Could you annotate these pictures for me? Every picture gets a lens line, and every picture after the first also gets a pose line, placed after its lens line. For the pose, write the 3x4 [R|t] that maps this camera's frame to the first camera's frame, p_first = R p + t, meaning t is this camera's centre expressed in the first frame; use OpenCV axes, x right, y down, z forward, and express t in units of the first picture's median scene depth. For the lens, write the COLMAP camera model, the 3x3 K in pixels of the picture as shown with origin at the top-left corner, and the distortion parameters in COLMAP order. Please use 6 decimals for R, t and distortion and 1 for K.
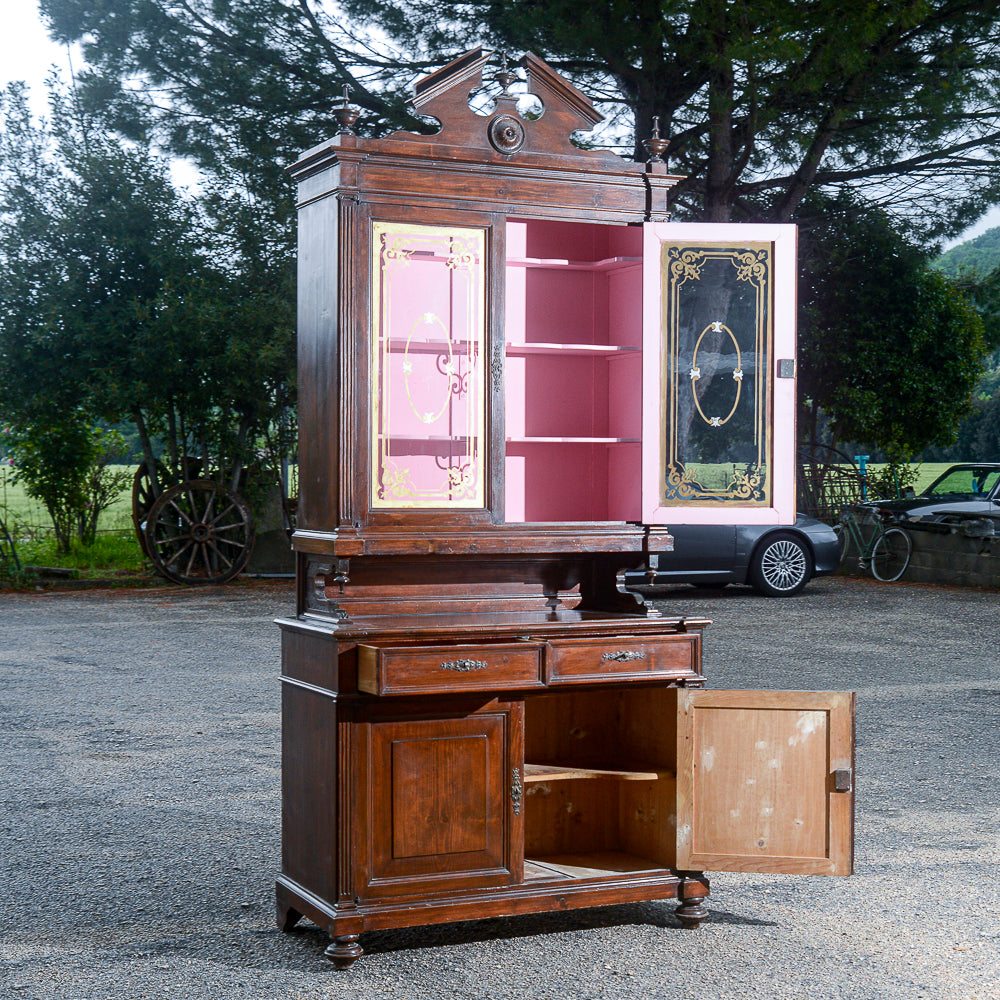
lens RADIAL K [[1824.9, 0, 536.1], [0, 1824.9, 529.1], [0, 0, 1]] dist [0.007947, 0.033363]
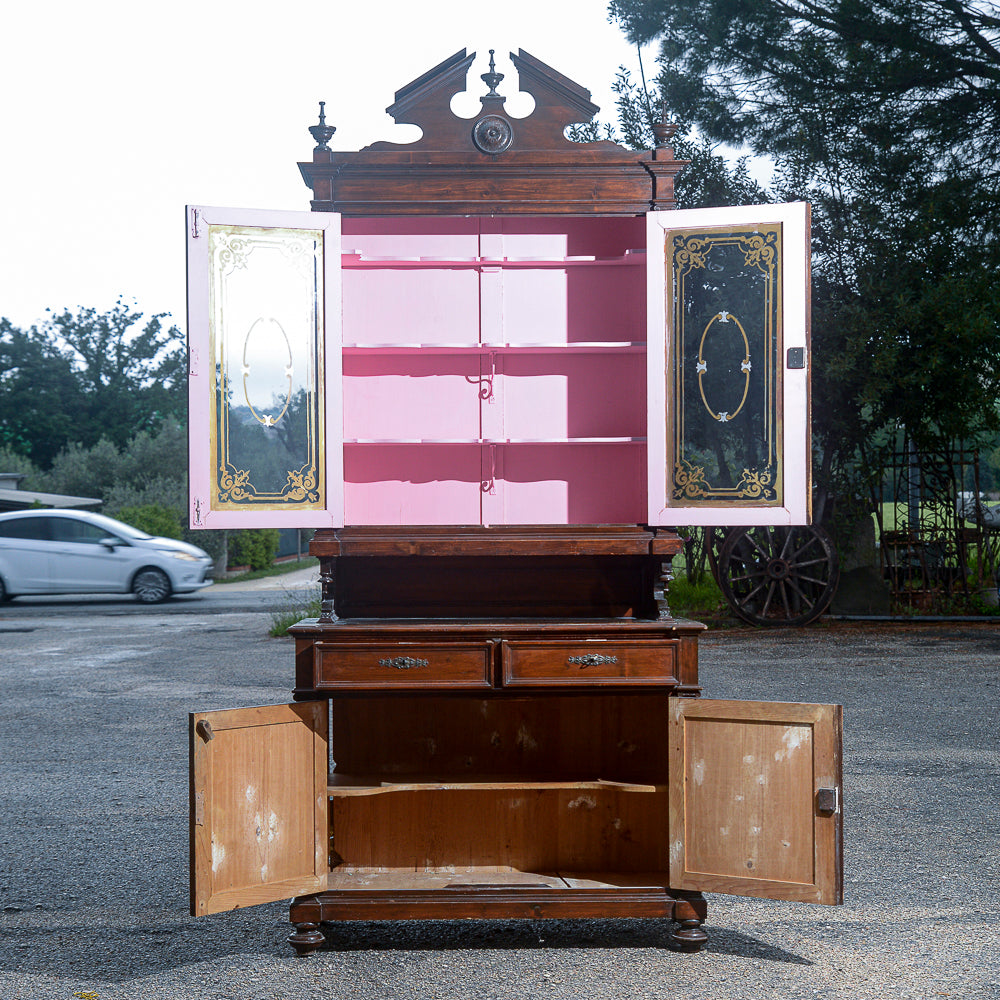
lens RADIAL K [[2107.5, 0, 459.7], [0, 2107.5, 540.2], [0, 0, 1]] dist [0.070355, 0.081252]
pose [[0.907639, -0.006542, -0.419701, 0.441793], [-0.000978, 0.999843, -0.017701, 0.024906], [0.419751, 0.016476, 0.907490, -0.049023]]
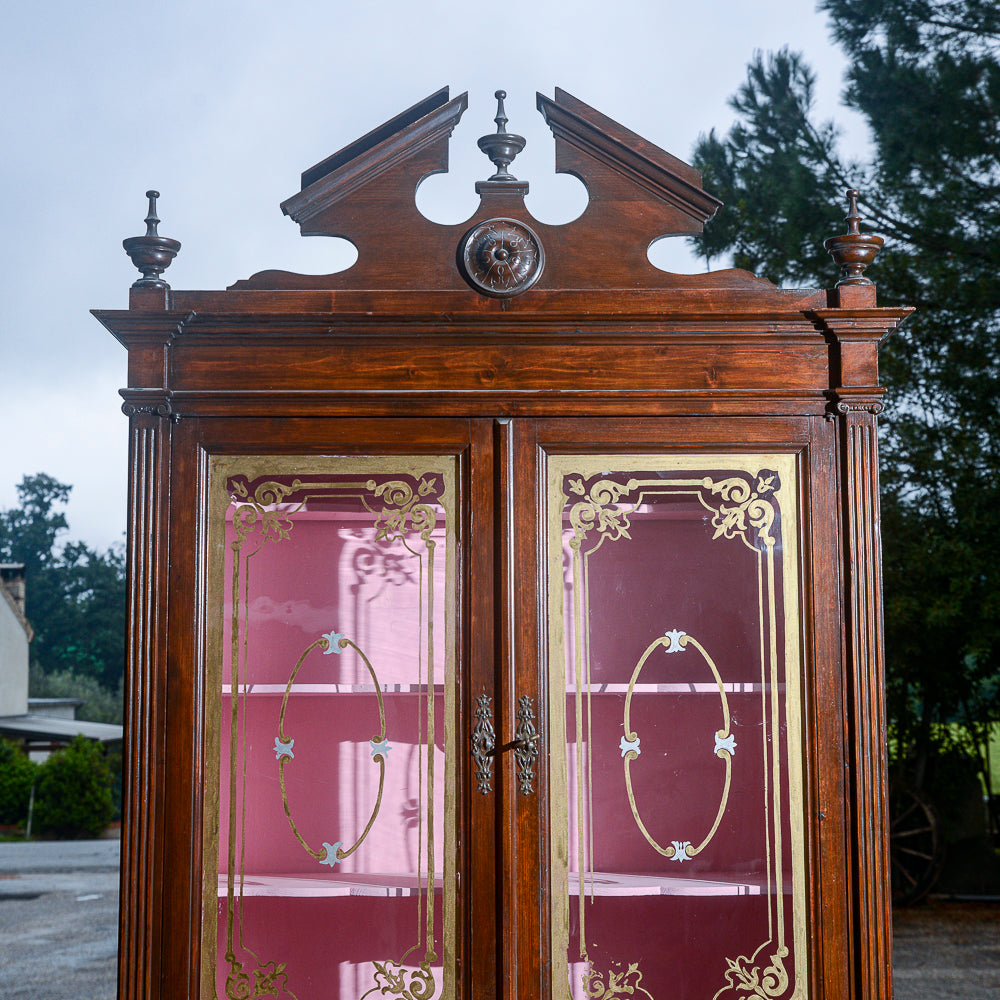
lens RADIAL K [[2008.6, 0, 486.9], [0, 2008.6, 501.5], [0, 0, 1]] dist [0.051079, 0.222781]
pose [[0.899652, -0.056947, -0.432878, 0.203787], [-0.005187, 0.989994, -0.141017, -0.075462], [0.436577, 0.129112, 0.890354, 0.522495]]
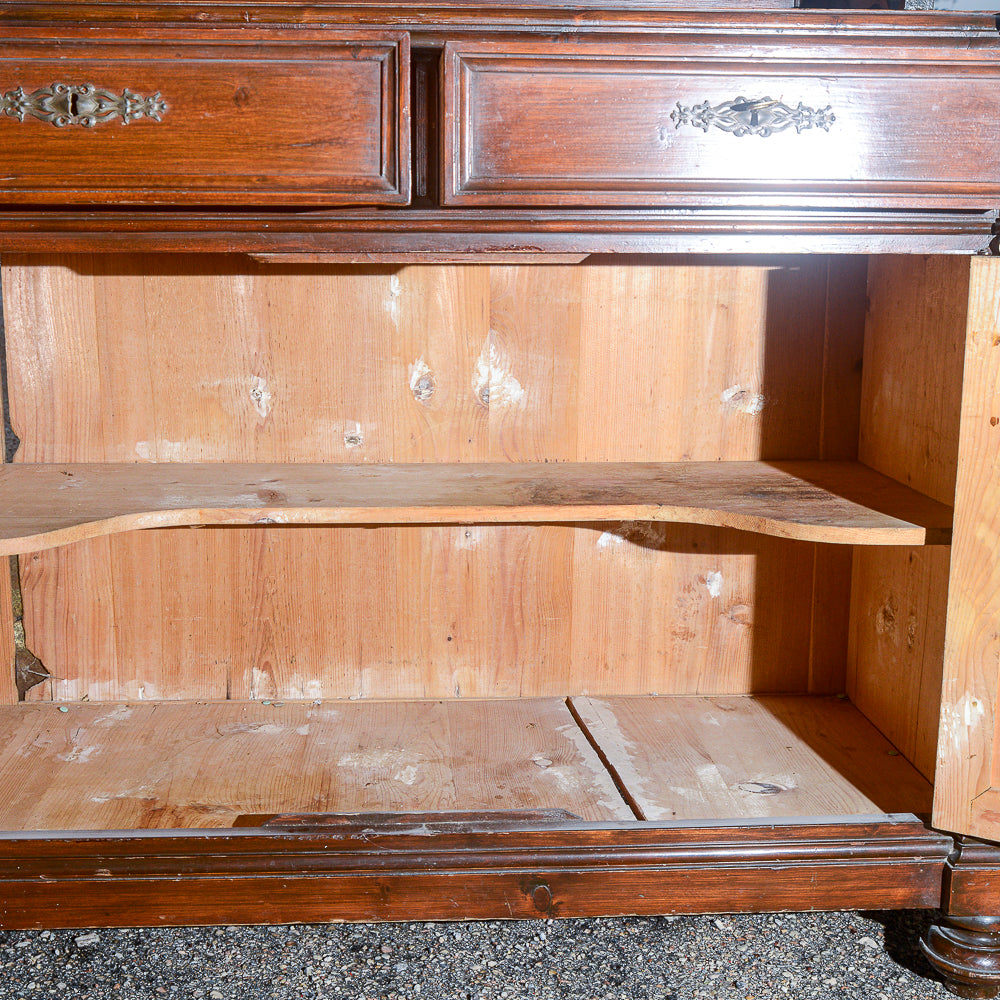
lens RADIAL K [[1453.1, 0, 500.0], [0, 1453.1, 500.0], [0, 0, 1]] dist [-0.043535, 0.014621]
pose [[0.932630, 0.072960, -0.353382, 0.091775], [-0.012540, 0.985307, 0.170332, 0.087299], [0.360617, -0.154426, 0.919841, 0.747755]]
